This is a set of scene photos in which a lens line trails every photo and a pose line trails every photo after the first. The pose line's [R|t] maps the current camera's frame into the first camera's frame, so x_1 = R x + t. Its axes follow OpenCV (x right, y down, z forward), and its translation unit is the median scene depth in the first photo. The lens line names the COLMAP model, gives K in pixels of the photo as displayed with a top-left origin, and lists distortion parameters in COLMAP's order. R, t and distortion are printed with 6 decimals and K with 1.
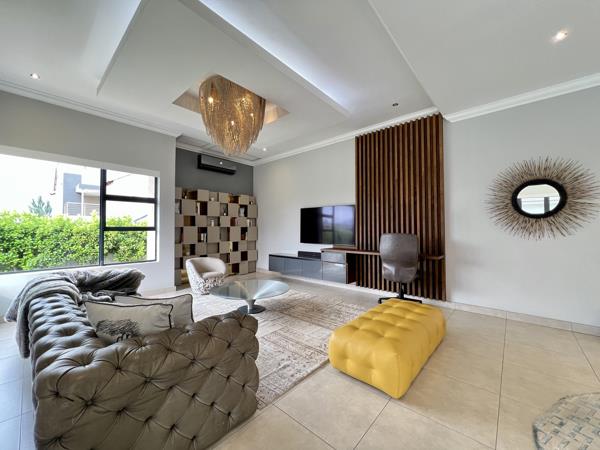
lens RADIAL K [[236.5, 0, 299.3], [0, 236.5, 224.2], [0, 0, 1]] dist [-0.000082, 0.000115]
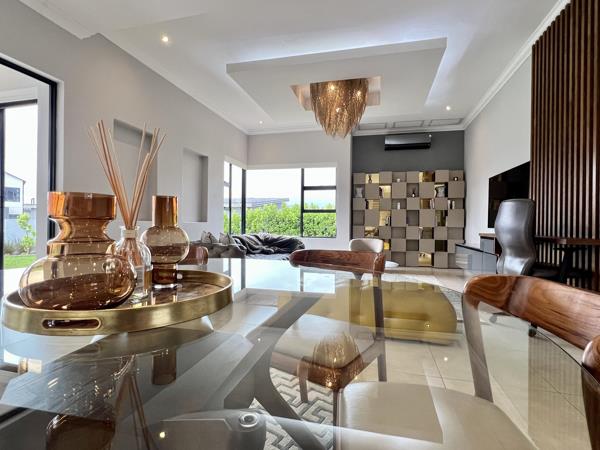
lens RADIAL K [[304.7, 0, 302.3], [0, 304.7, 223.9], [0, 0, 1]] dist [-0.004522, -0.000880]
pose [[0.474568, 0.004234, -0.880208, 0.914013], [0.005336, 0.999956, 0.007687, 0.098913], [0.880202, -0.008345, 0.474525, 0.173086]]
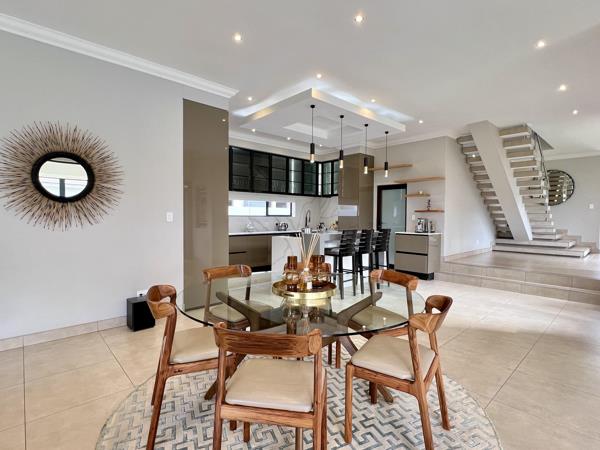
lens RADIAL K [[304.7, 0, 300.2], [0, 304.7, 225.4], [0, 0, 1]] dist [-0.004522, -0.000880]
pose [[0.093429, -0.024881, 0.995315, 0.078970], [-0.026293, 0.999277, 0.027448, 0.002294], [-0.995279, -0.028734, 0.092707, 0.124229]]
